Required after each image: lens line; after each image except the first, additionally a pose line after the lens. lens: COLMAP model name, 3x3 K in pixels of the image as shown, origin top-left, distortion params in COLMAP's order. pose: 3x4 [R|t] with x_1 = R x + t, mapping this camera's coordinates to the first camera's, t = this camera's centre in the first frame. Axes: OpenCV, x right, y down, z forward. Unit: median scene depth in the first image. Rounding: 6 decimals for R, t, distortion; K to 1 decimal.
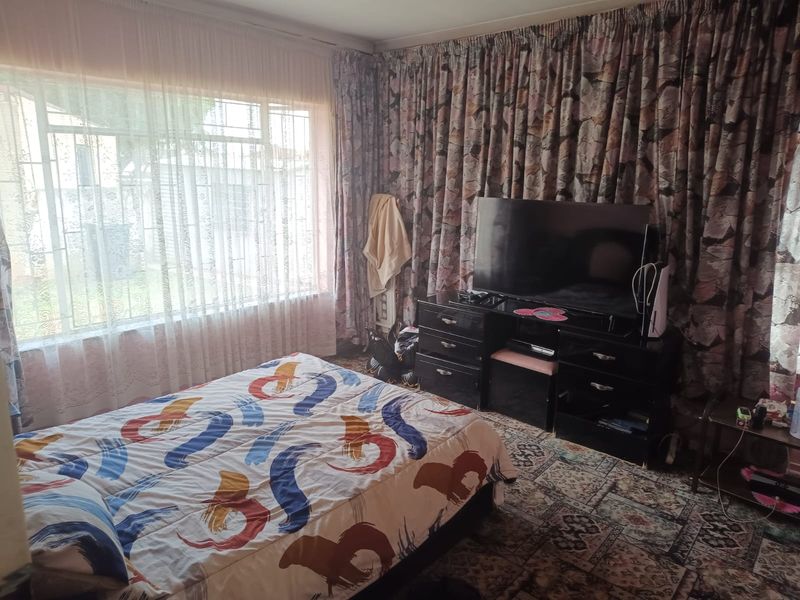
lens RADIAL K [[549.8, 0, 400.9], [0, 549.8, 295.7], [0, 0, 1]] dist [0.040426, -0.040663]
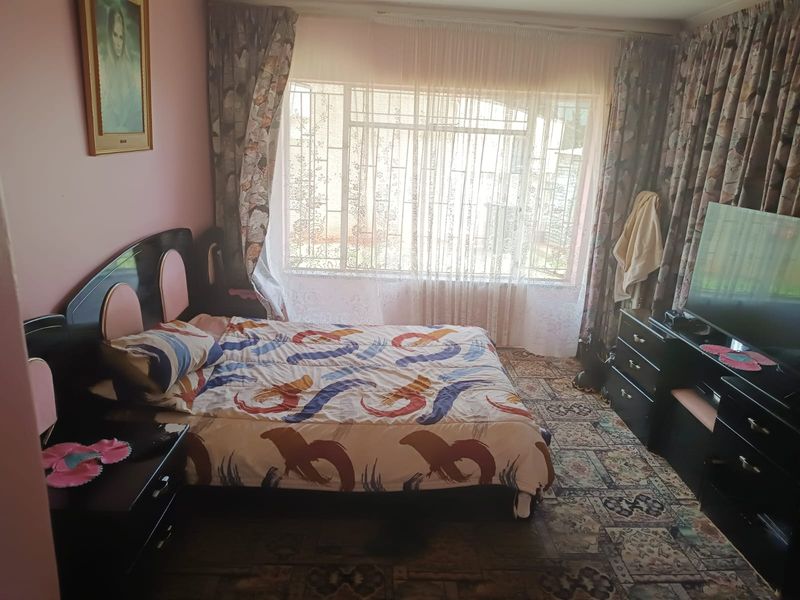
lens RADIAL K [[549.8, 0, 400.9], [0, 549.8, 295.7], [0, 0, 1]] dist [0.040426, -0.040663]
pose [[0.685387, 0.210178, -0.697188, 0.538093], [-0.198146, 0.975142, 0.099179, -0.041717], [0.700702, 0.070169, 0.709995, 0.126690]]
